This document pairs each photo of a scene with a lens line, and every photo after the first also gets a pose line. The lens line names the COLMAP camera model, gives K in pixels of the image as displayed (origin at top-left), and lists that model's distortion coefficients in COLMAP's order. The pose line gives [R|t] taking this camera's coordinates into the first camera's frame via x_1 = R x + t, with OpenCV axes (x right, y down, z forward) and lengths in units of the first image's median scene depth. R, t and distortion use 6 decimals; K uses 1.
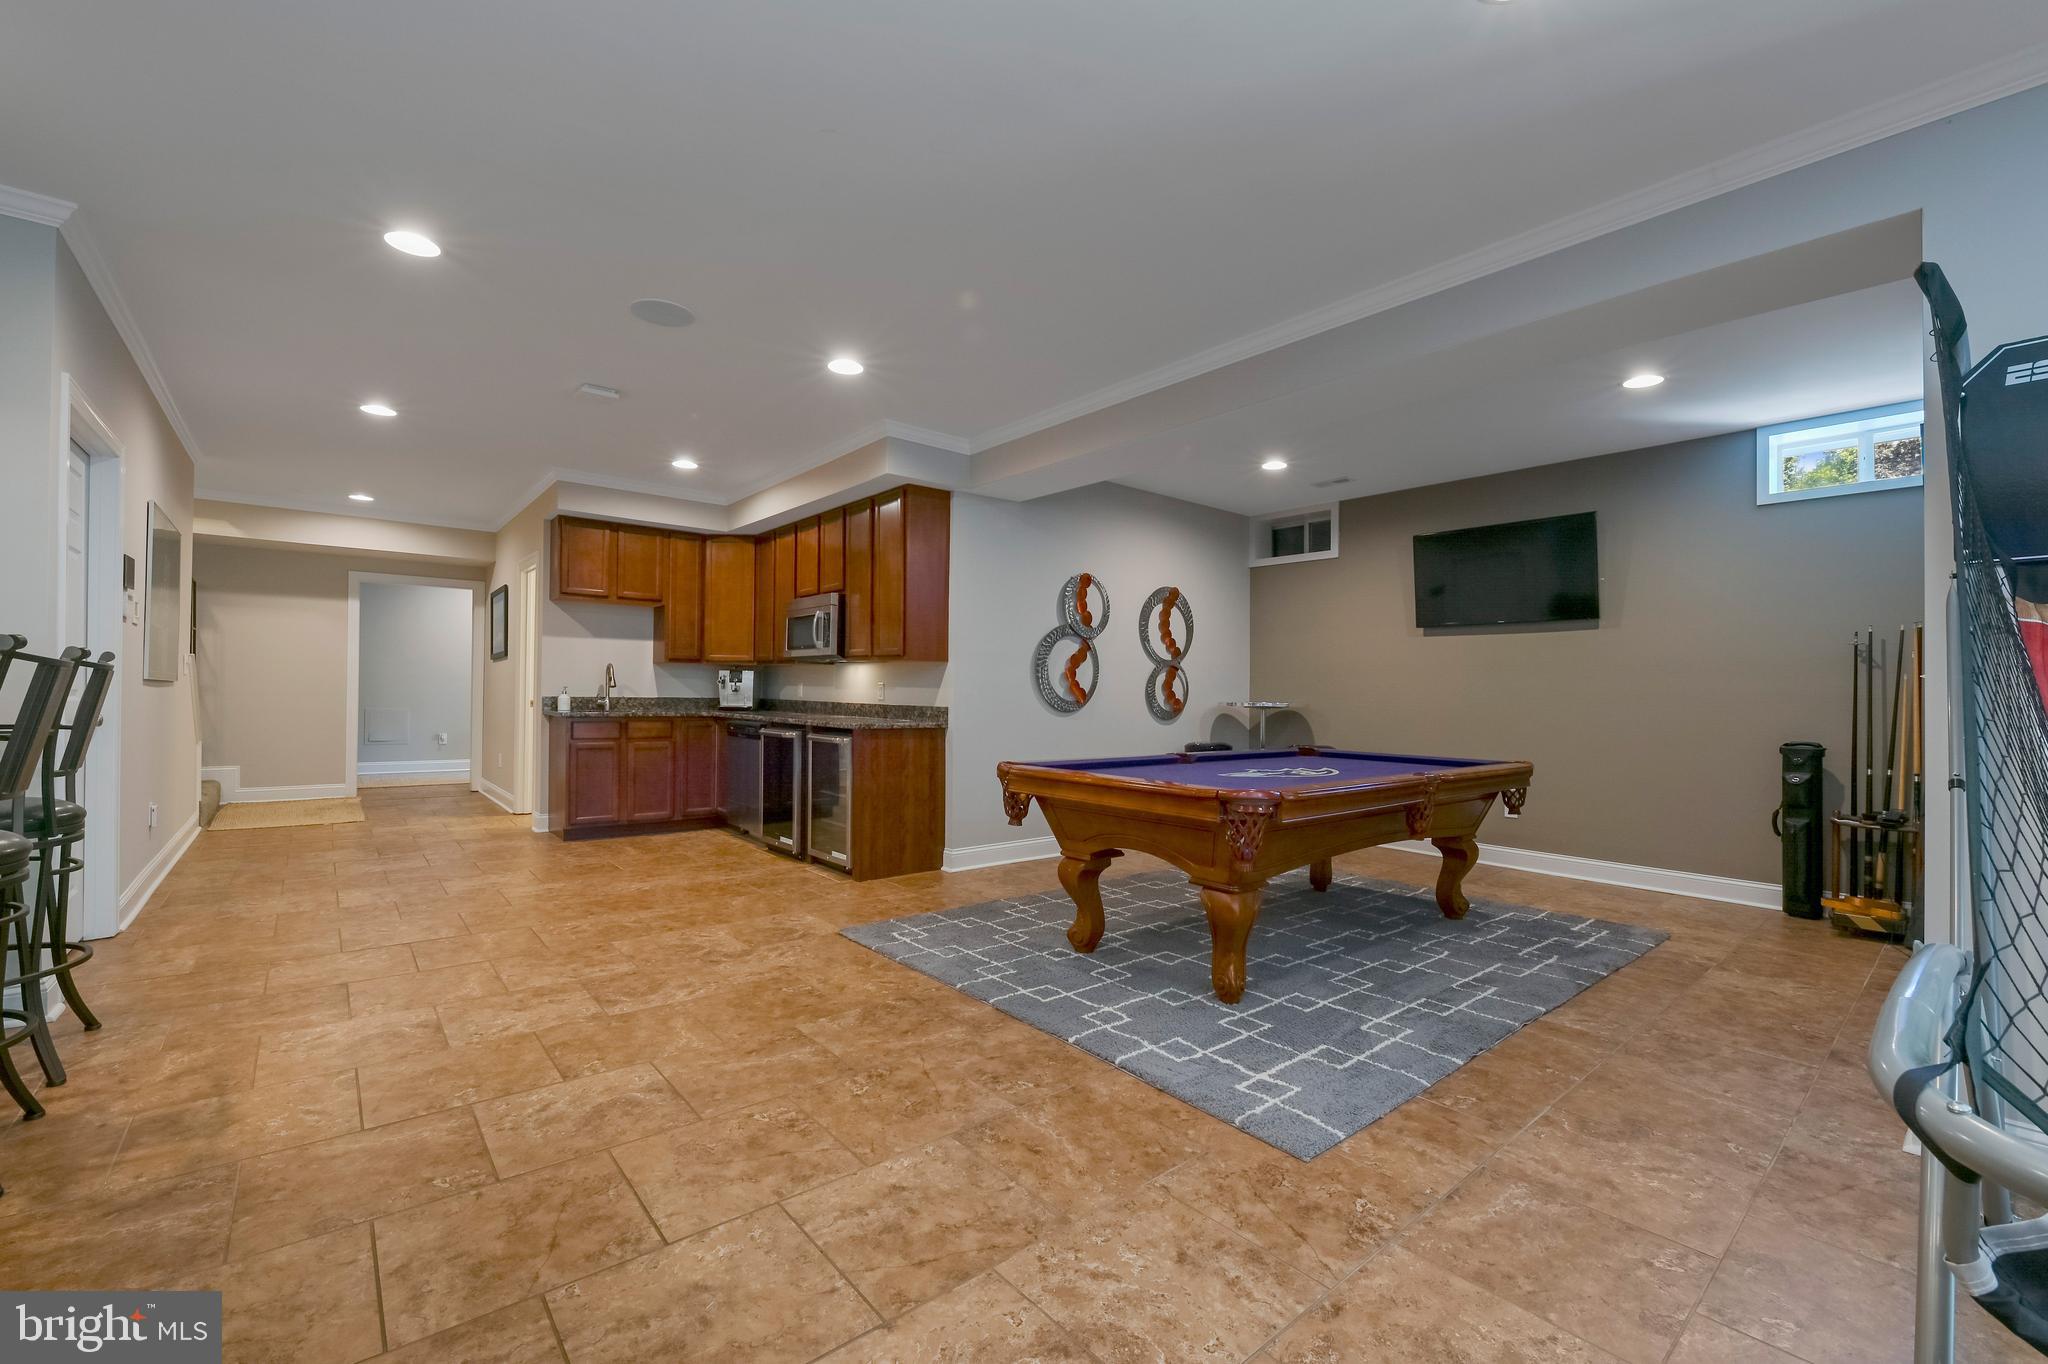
lens RADIAL K [[852.0, 0, 1042.8], [0, 852.0, 694.2], [0, 0, 1]] dist [-0.016424, -0.000343]
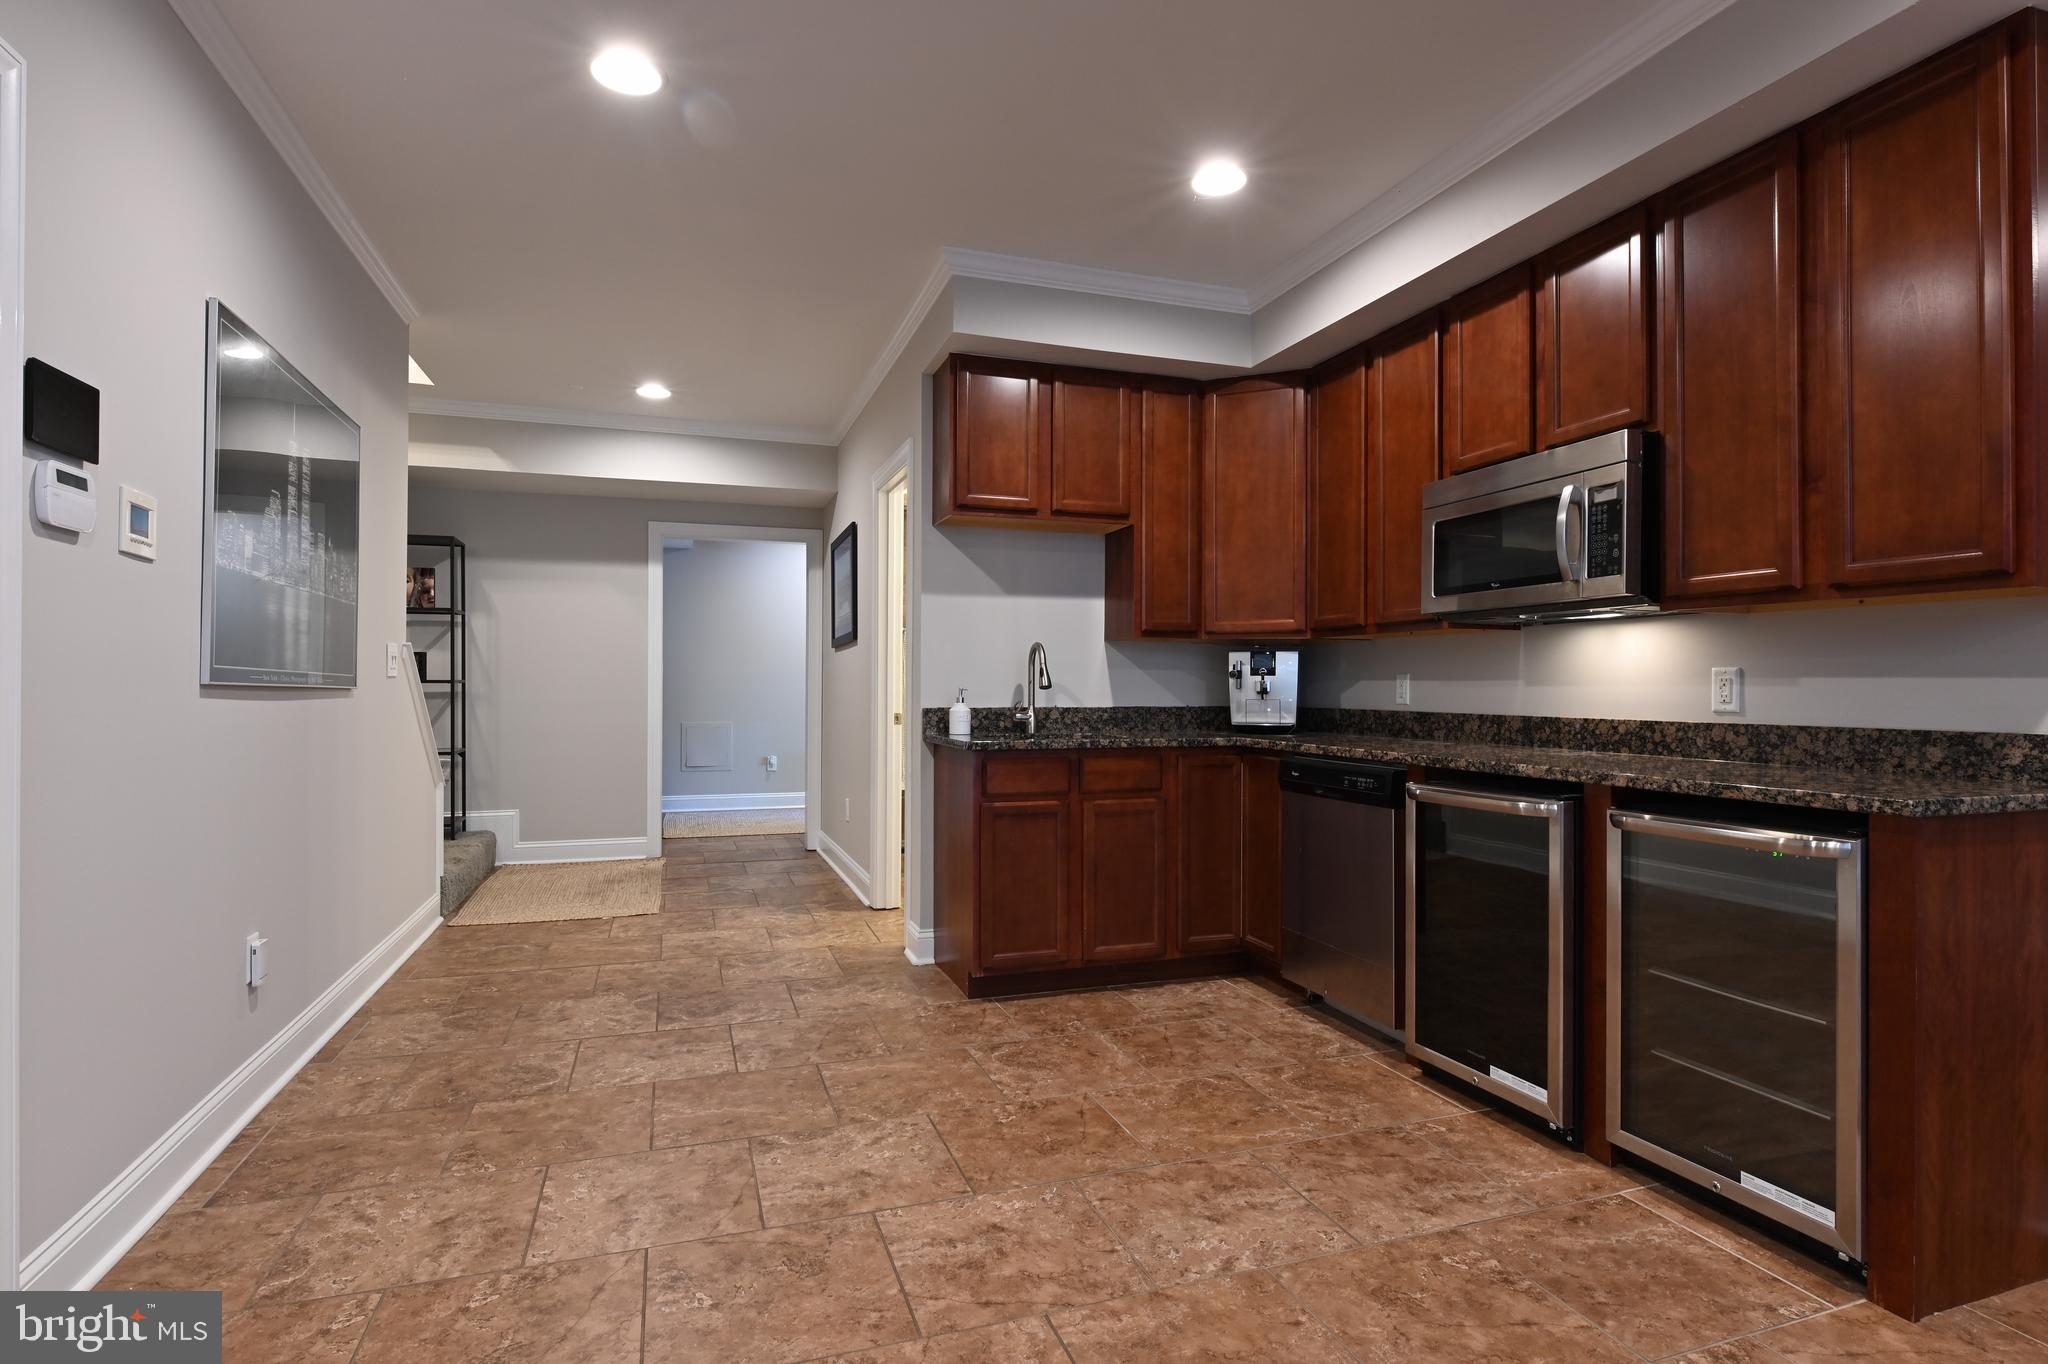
lens RADIAL K [[1031.8, 0, 1016.2], [0, 1031.8, 679.0], [0, 0, 1]] dist [0.005899, -0.001147]
pose [[0.924220, -0.016967, -0.381483, -0.277699], [0.011983, 0.999809, -0.015437, -0.004526], [0.381672, 0.009696, 0.924247, 0.407000]]
